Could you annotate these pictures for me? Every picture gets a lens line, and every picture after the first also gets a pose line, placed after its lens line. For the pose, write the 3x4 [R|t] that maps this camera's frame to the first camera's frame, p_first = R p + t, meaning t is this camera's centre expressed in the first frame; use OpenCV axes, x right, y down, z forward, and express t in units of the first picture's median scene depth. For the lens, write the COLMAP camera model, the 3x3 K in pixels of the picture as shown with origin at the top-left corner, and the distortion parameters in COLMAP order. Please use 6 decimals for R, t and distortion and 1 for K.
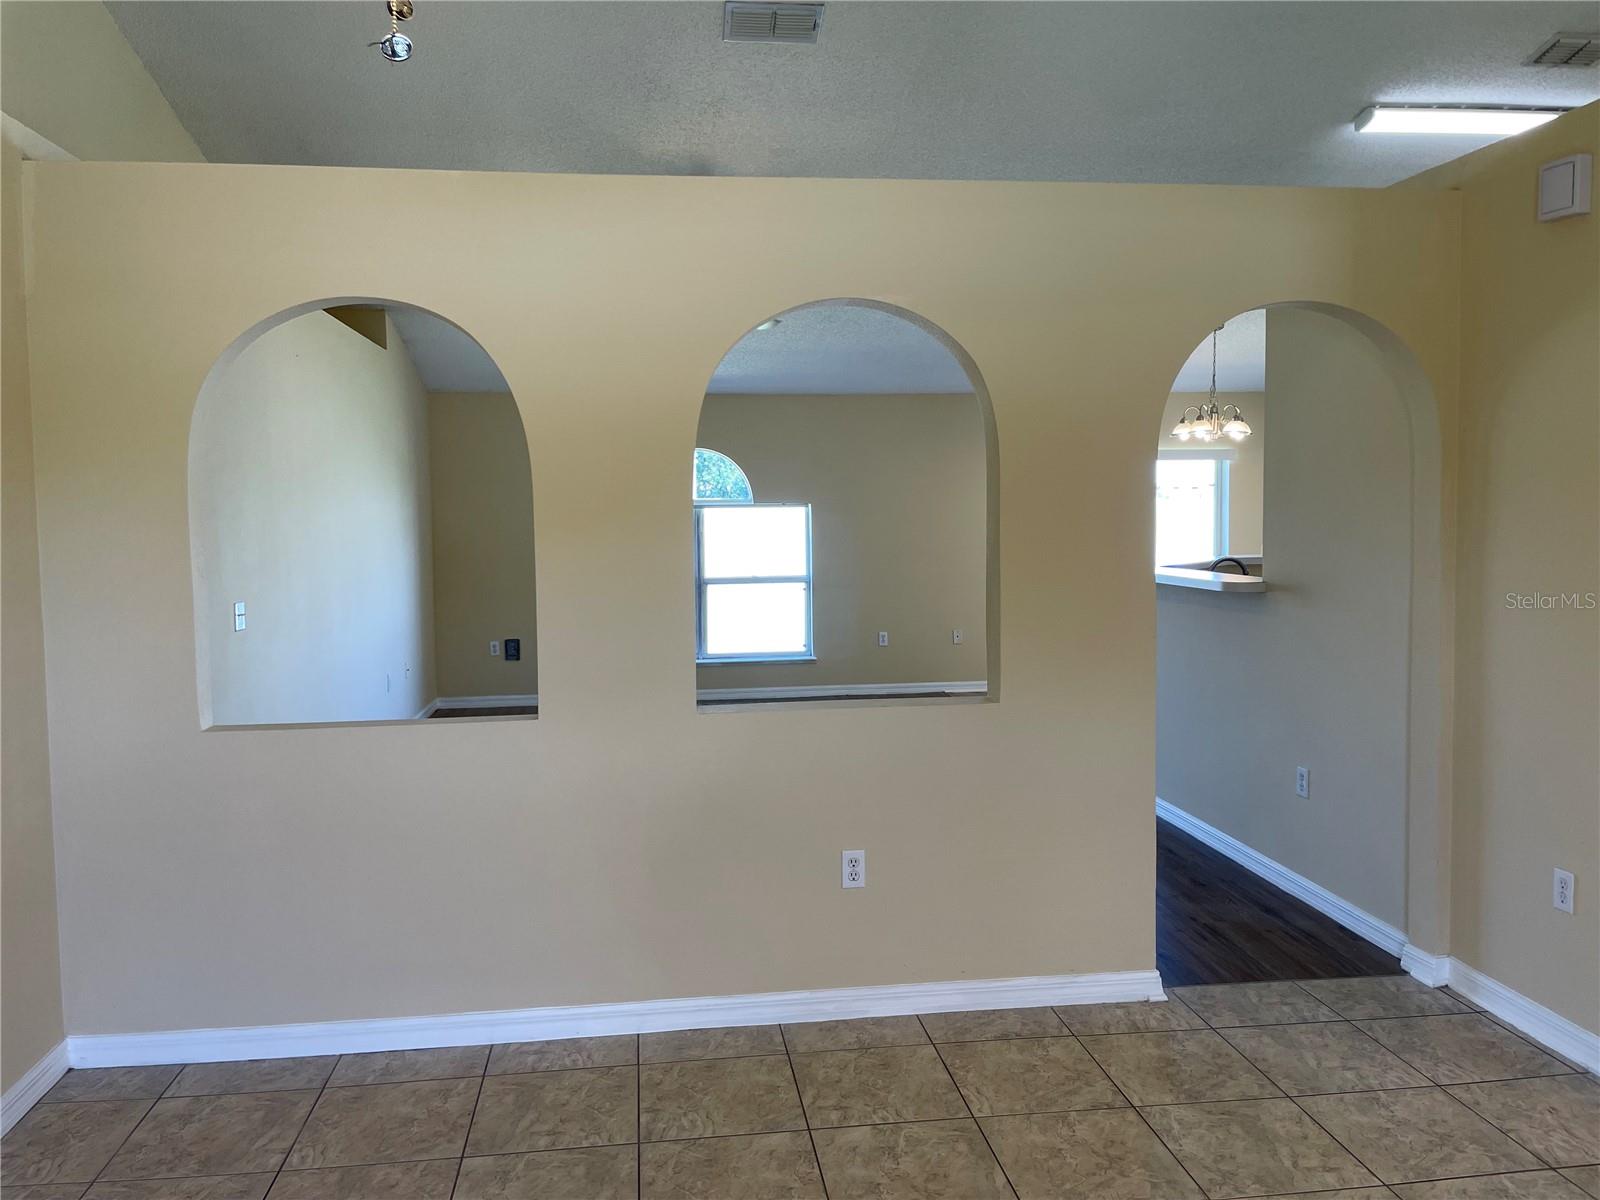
lens RADIAL K [[1216.2, 0, 801.1], [0, 1216.2, 579.6], [0, 0, 1]] dist [0.091655, -0.119498]
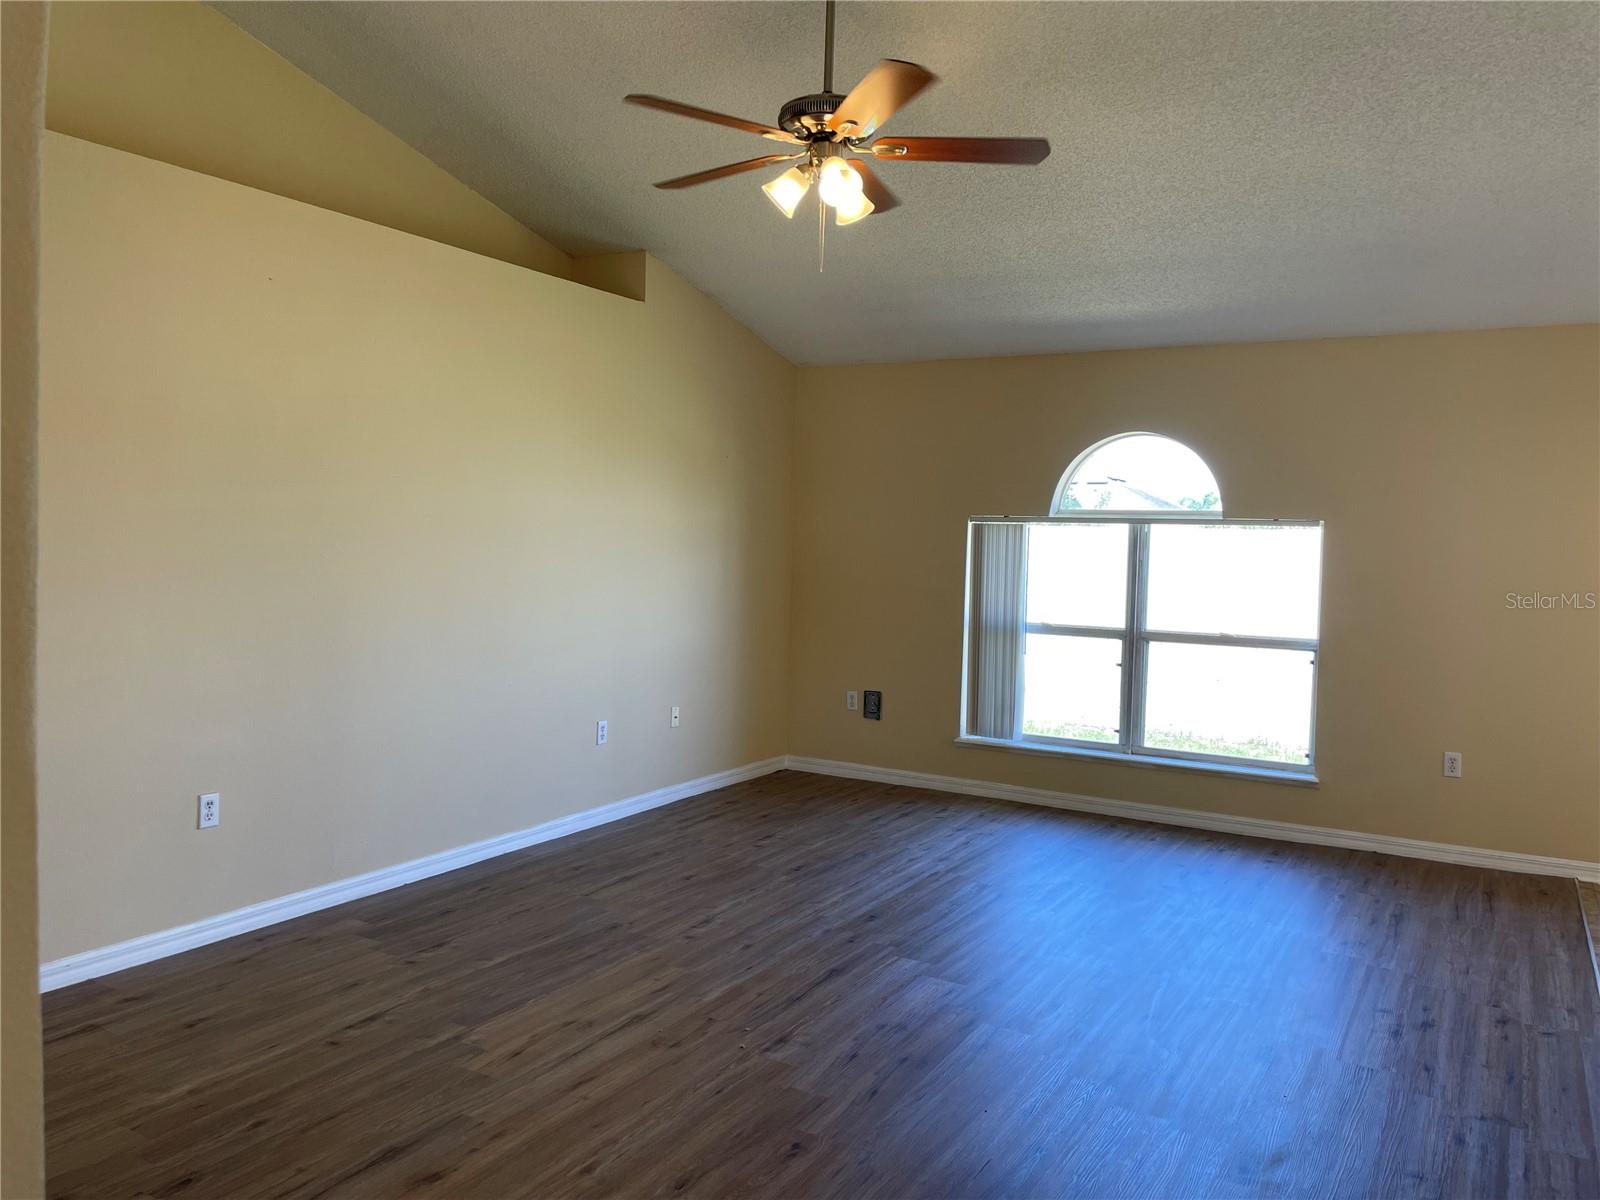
lens RADIAL K [[1182.0, 0, 812.5], [0, 1182.0, 588.4], [0, 0, 1]] dist [0.151996, -0.207843]
pose [[0.799116, 0.058251, -0.598347, 0.449529], [-0.066911, 0.997729, 0.007770, -0.047532], [0.597441, 0.033827, 0.801199, 1.037102]]
